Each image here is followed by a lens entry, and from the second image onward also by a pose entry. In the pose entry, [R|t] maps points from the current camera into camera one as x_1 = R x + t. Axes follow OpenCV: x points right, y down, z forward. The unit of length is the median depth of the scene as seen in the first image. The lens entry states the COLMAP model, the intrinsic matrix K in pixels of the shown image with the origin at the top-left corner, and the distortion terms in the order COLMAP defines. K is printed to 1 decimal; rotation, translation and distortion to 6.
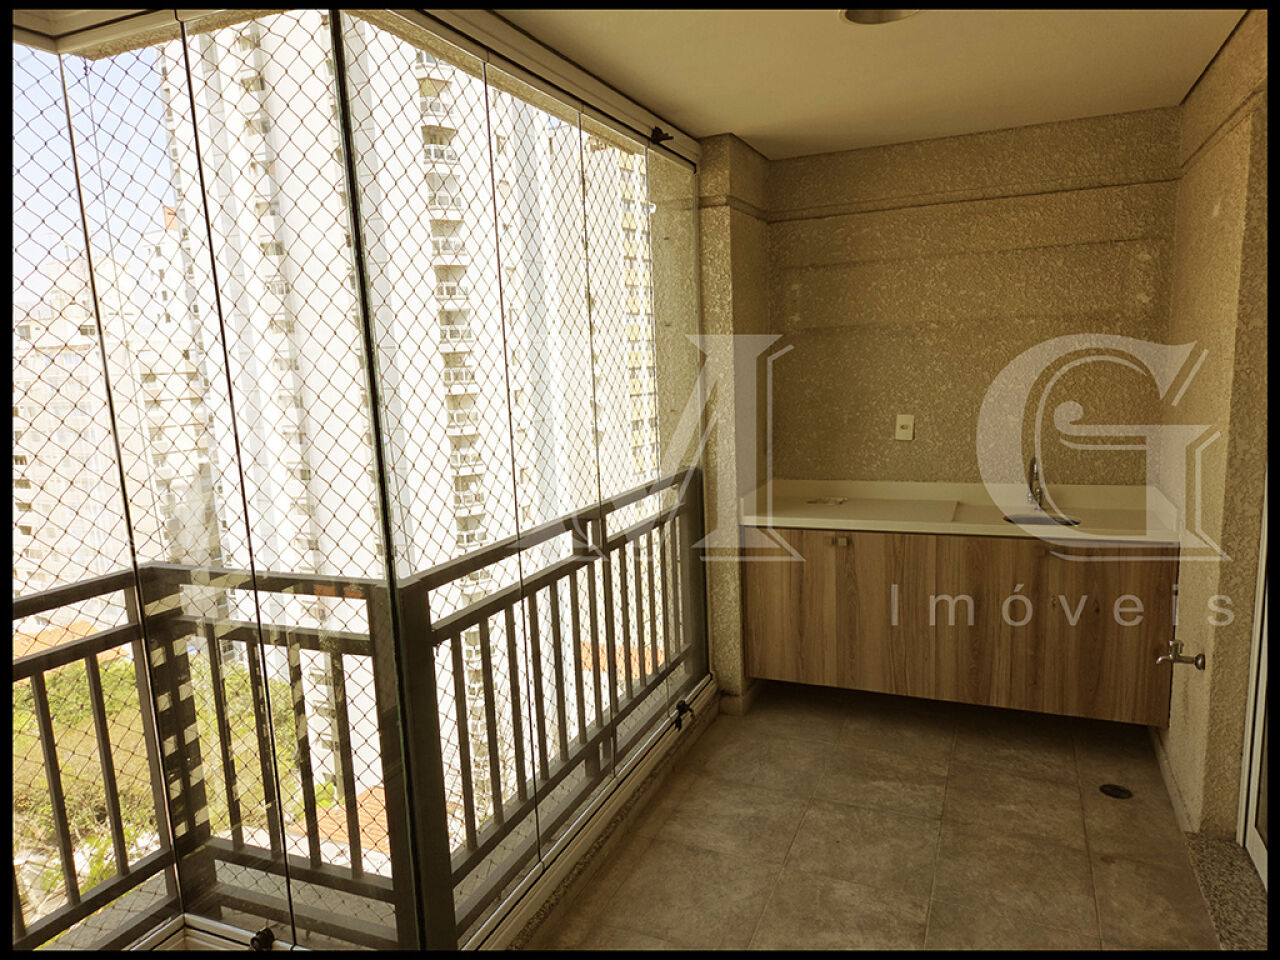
lens RADIAL K [[840.1, 0, 627.6], [0, 840.1, 487.2], [0, 0, 1]] dist [0.074589, -0.058192]
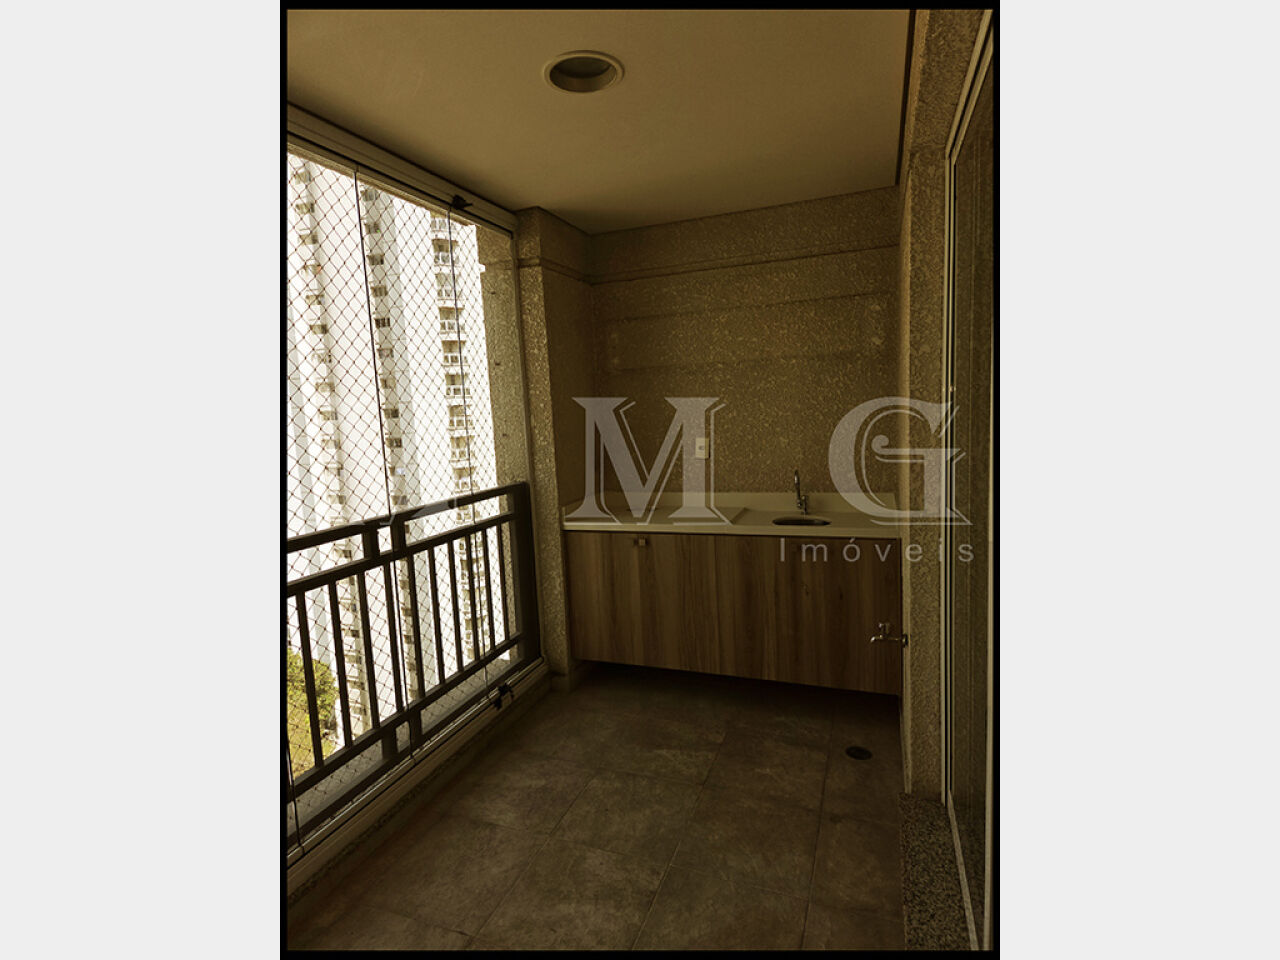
lens RADIAL K [[615.4, 0, 638.4], [0, 615.4, 472.1], [0, 0, 1]] dist [0.085829, -0.077541]
pose [[0.999375, -0.011934, 0.033269, 0.234117], [0.013766, 0.998371, -0.055368, 0.014182], [-0.032554, 0.055791, 0.997912, 0.128160]]
